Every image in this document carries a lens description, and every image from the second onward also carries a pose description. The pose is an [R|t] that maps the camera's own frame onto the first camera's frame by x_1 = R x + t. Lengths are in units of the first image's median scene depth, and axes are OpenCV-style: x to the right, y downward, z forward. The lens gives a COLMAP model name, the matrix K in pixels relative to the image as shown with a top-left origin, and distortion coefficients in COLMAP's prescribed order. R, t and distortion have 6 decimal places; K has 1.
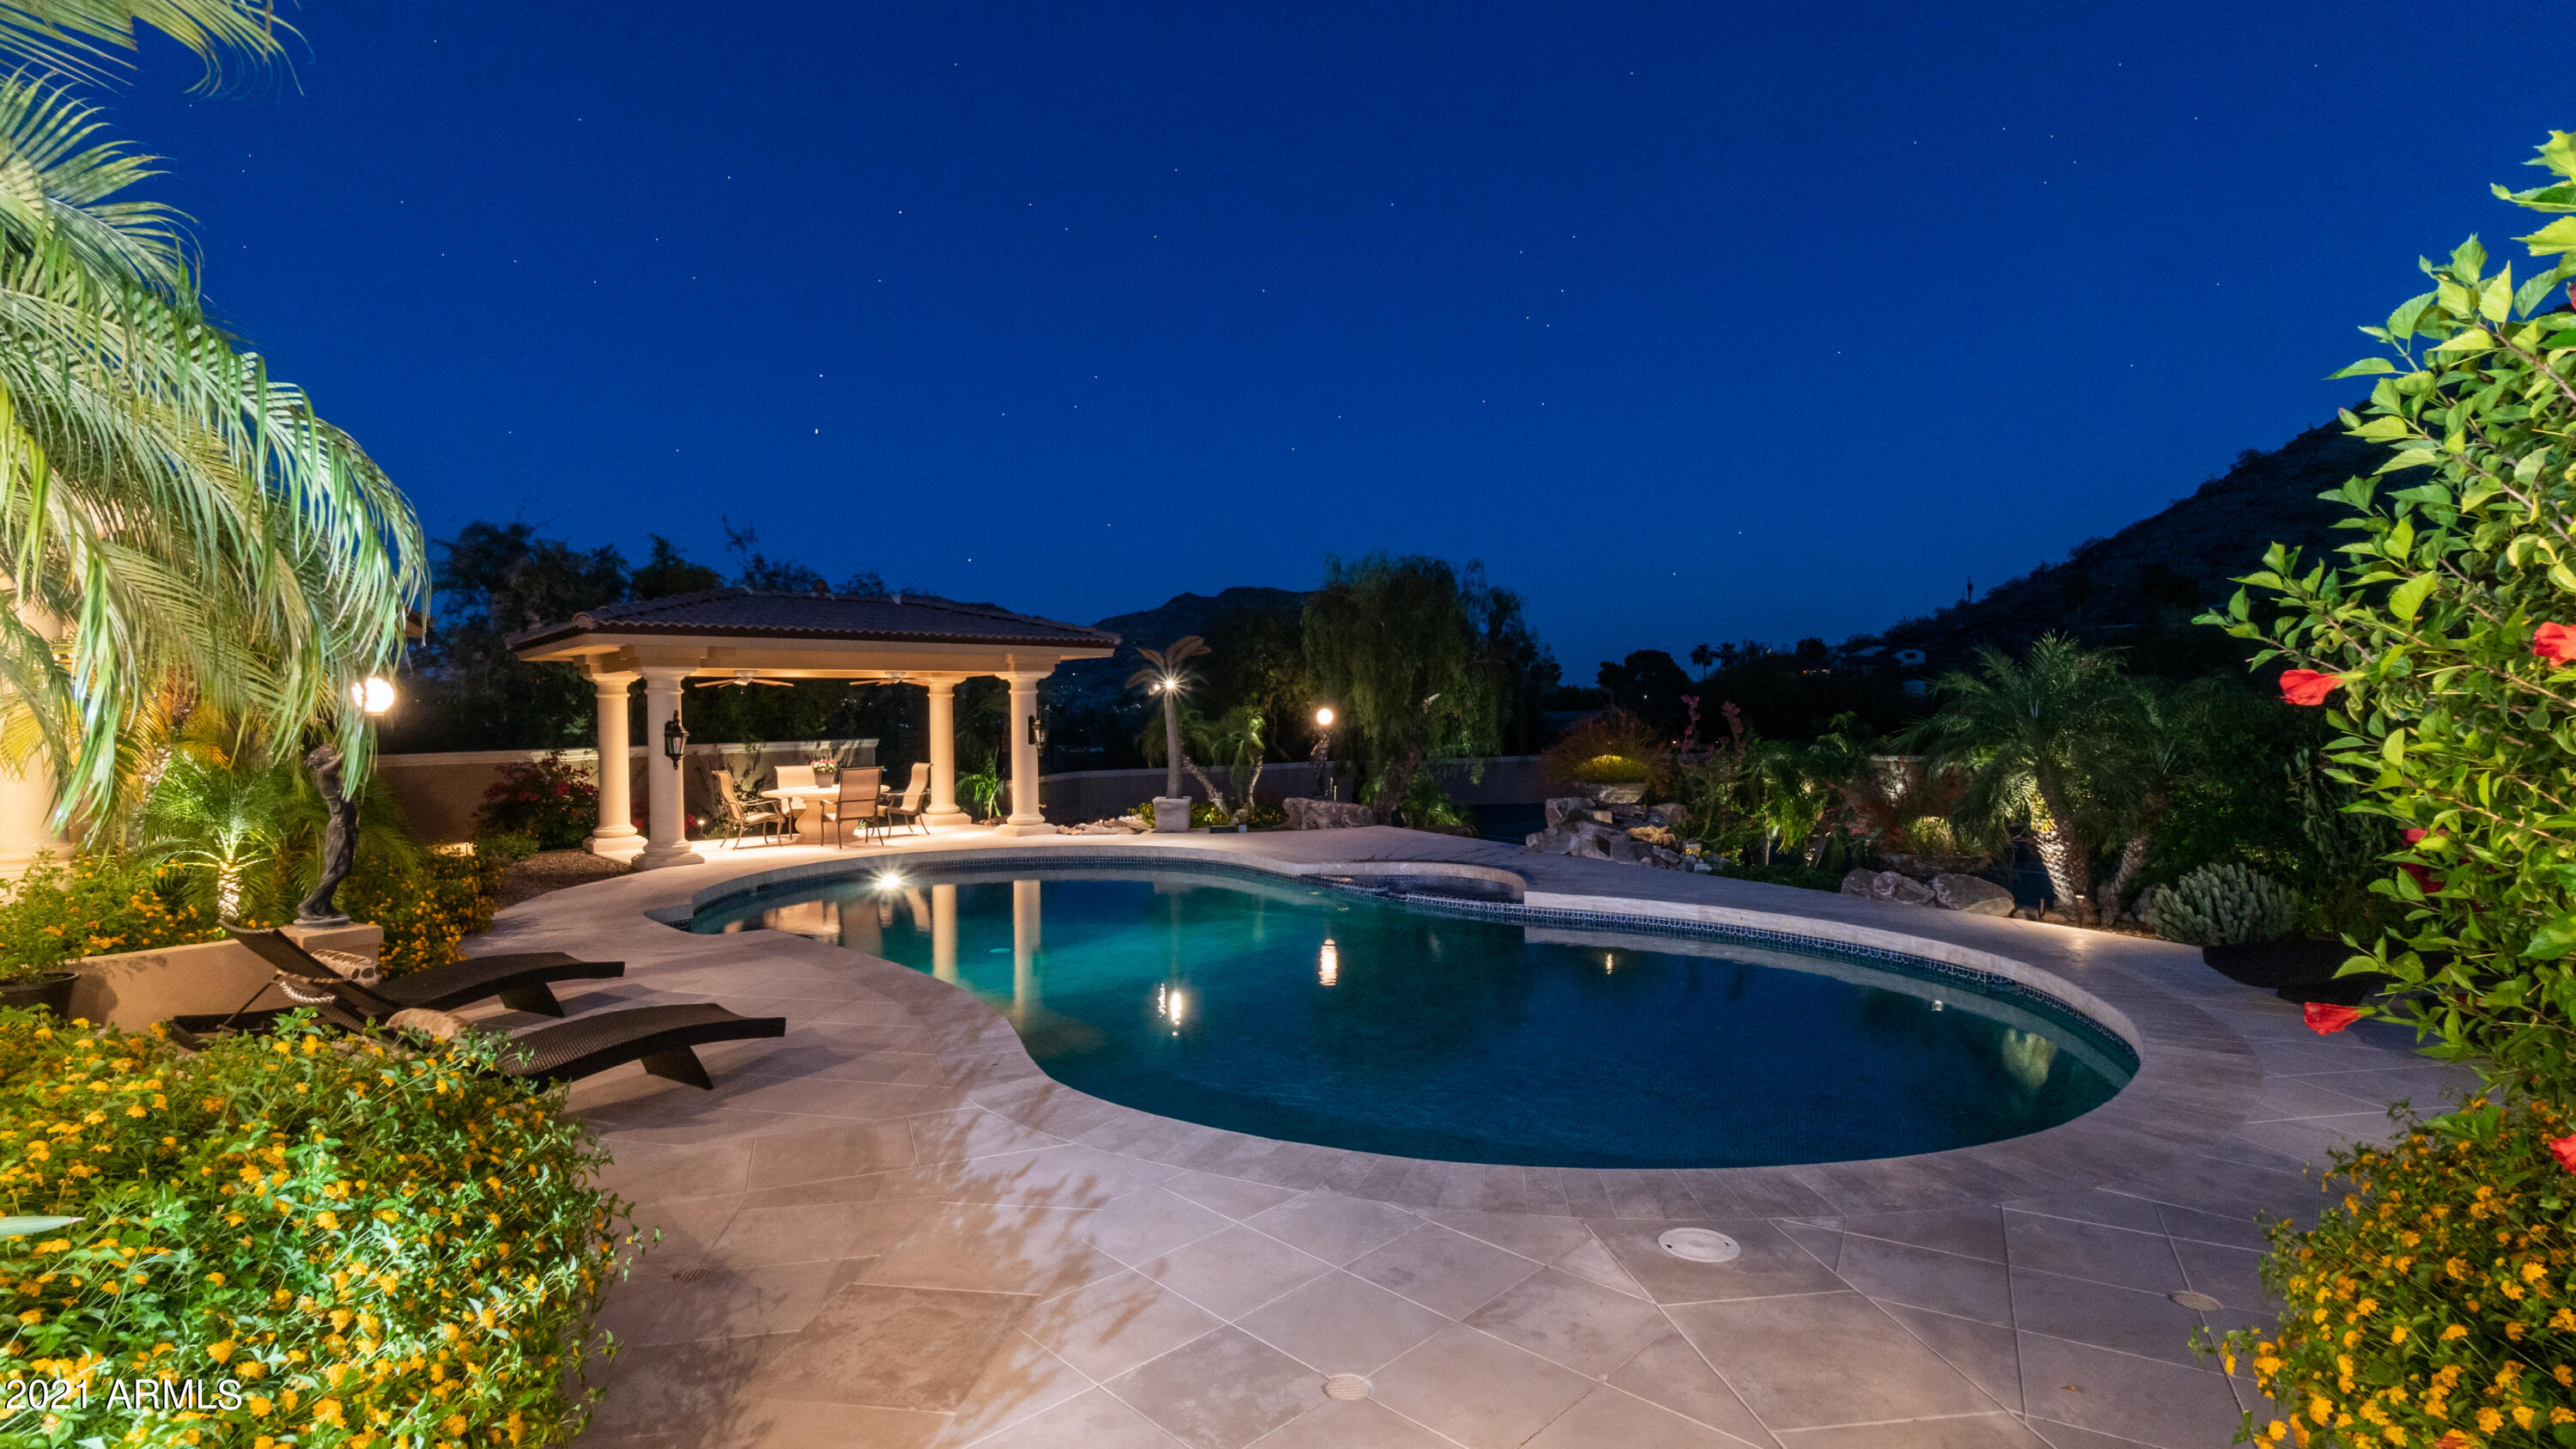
lens RADIAL K [[1203.1, 0, 1289.6], [0, 1203.1, 722.1], [0, 0, 1]] dist [-0.011465, 0.002271]
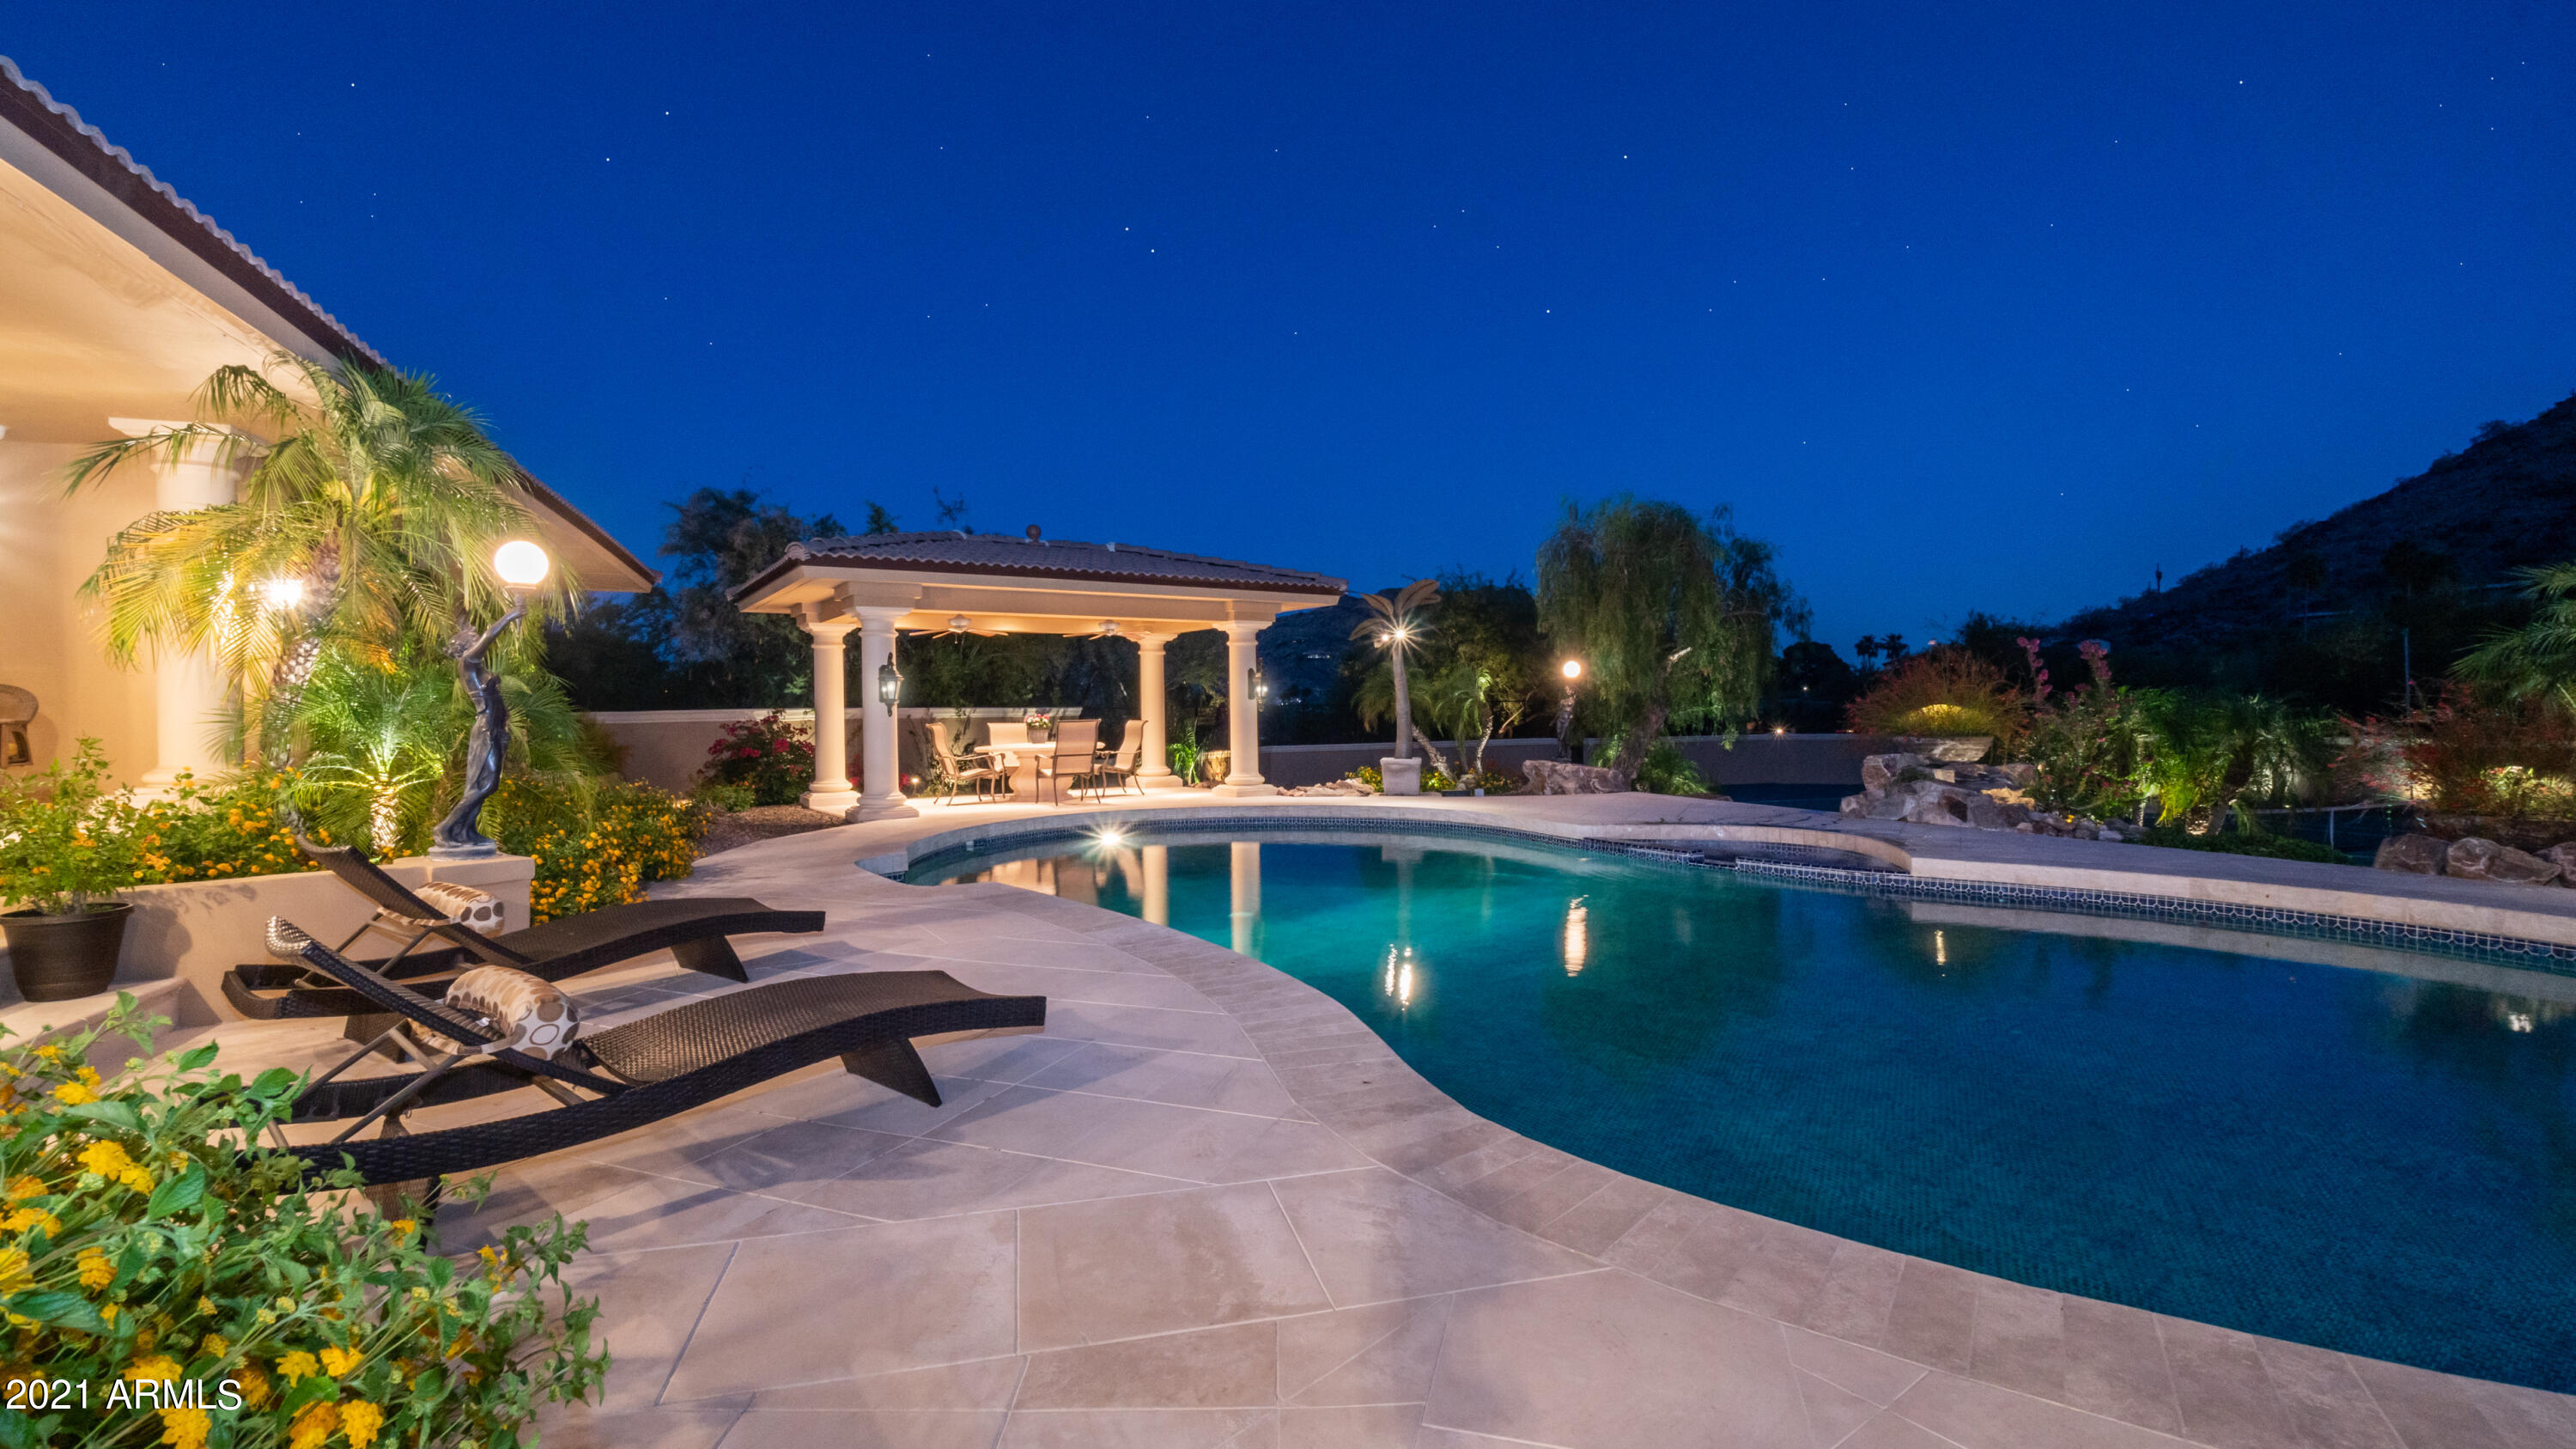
lens RADIAL K [[1130.8, 0, 1292.0], [0, 1130.8, 723.2], [0, 0, 1]] dist [-0.006130, -0.000900]
pose [[0.991358, 0.004342, -0.131111, -0.069772], [-0.003388, 0.999966, 0.007501, 0.030982], [0.131139, -0.006992, 0.991339, 0.137342]]
